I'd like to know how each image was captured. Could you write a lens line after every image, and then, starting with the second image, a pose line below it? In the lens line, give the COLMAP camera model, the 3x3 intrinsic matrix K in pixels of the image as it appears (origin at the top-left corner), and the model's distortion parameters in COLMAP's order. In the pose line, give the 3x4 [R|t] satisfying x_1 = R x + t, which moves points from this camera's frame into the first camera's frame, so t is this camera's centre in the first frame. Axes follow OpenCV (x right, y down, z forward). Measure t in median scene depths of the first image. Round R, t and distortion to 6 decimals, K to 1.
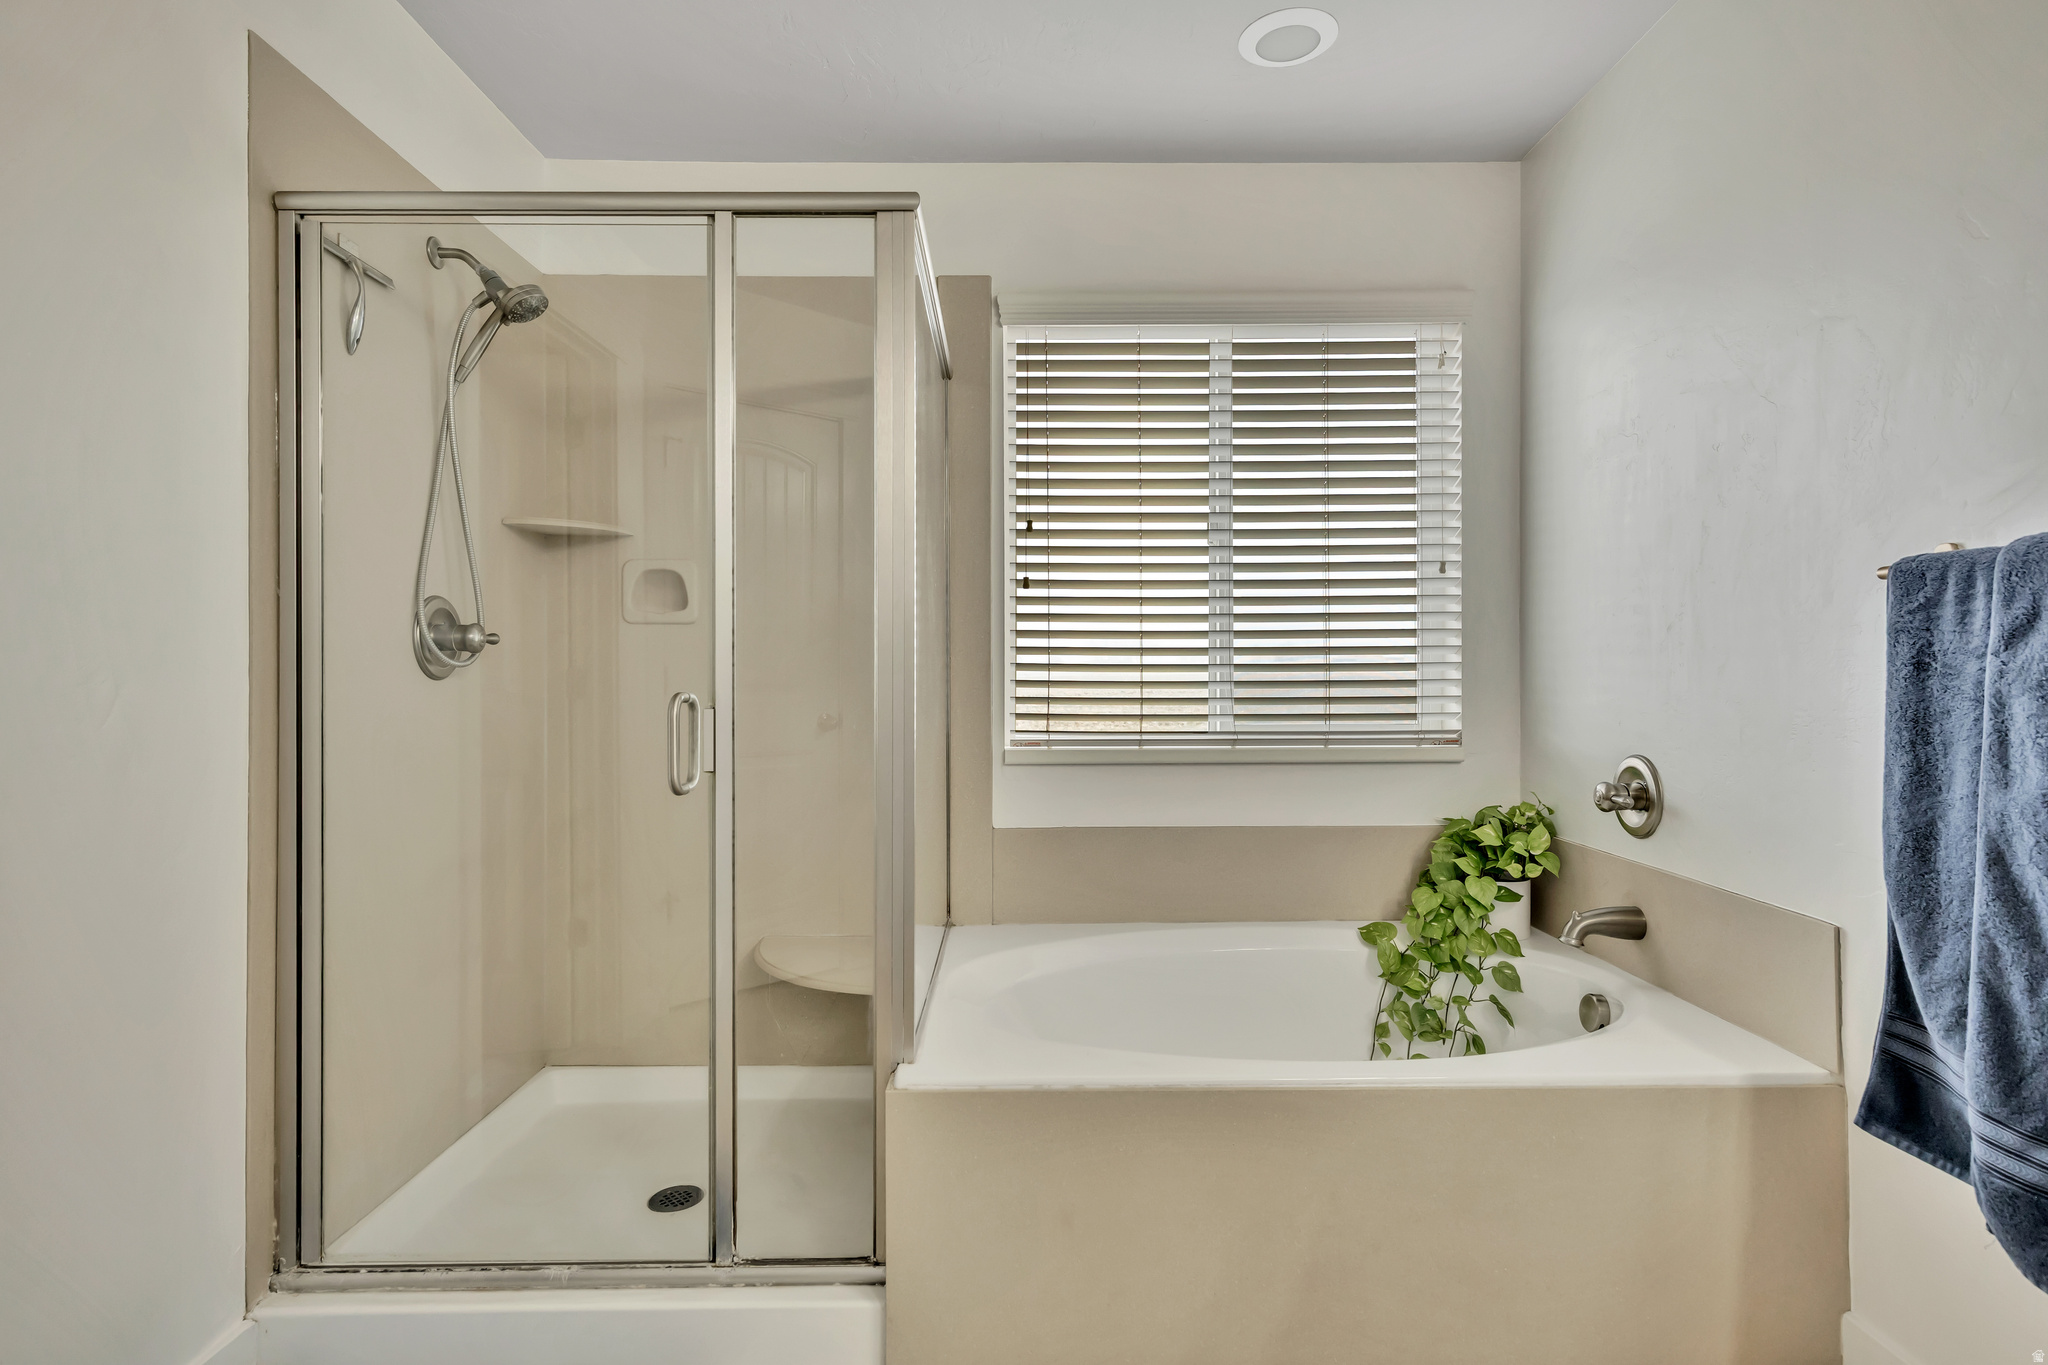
lens RADIAL K [[971.4, 0, 1022.9], [0, 971.4, 674.5], [0, 0, 1]] dist [0.001291, 0.000177]
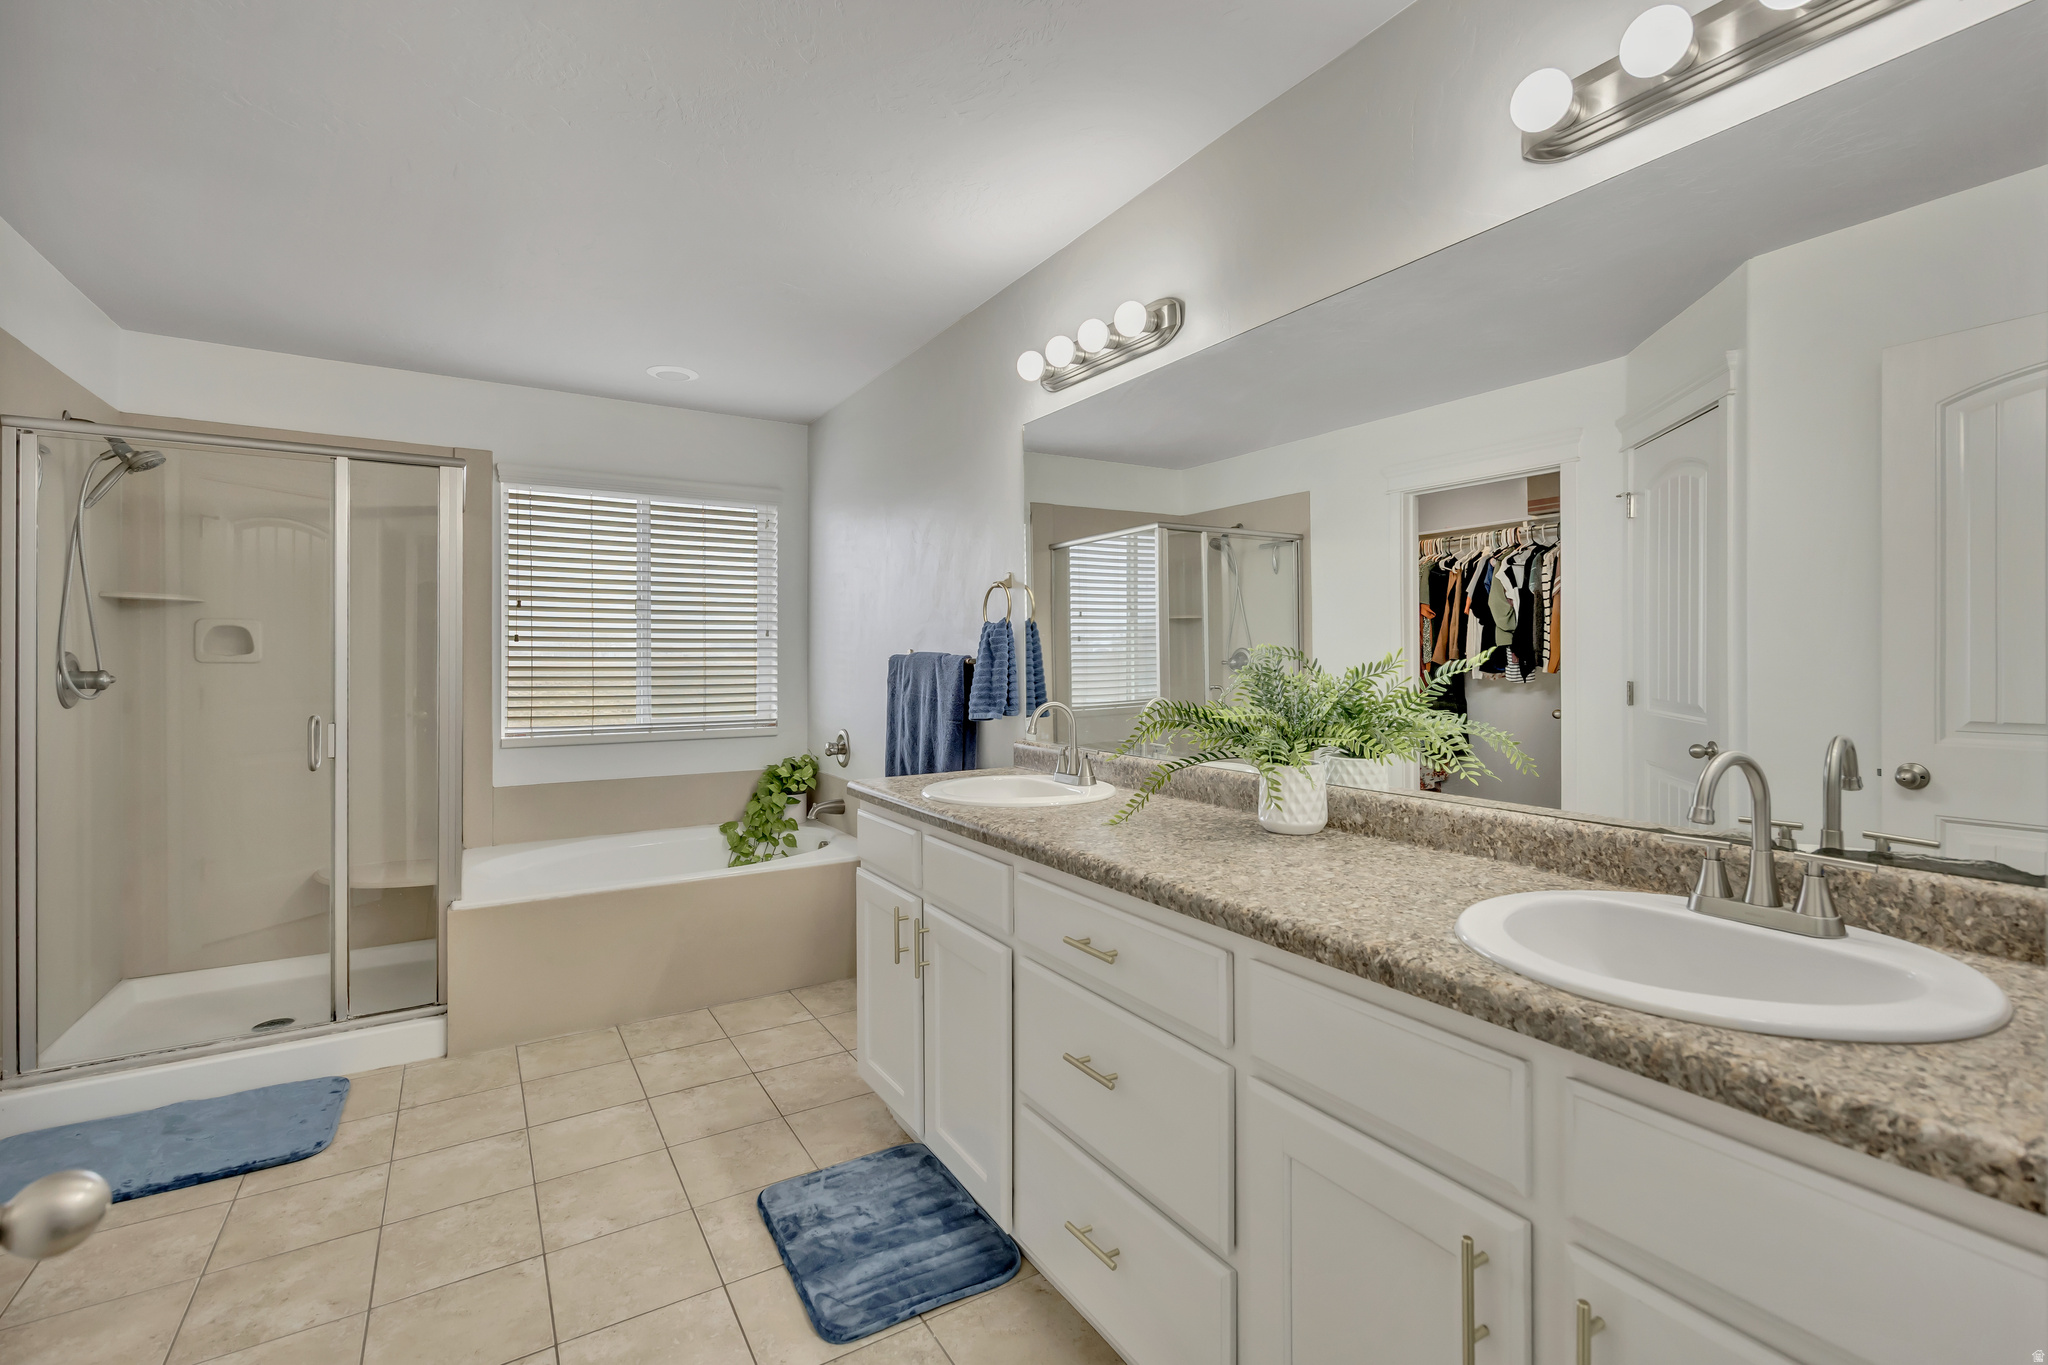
lens RADIAL K [[900.6, 0, 1019.4], [0, 900.6, 662.4], [0, 0, 1]] dist [0.002721, 0.000454]
pose [[0.850390, 0.002097, 0.526149, -0.079742], [-0.001615, 0.999998, -0.001376, -0.055168], [-0.526150, 0.000320, 0.850392, -0.796804]]
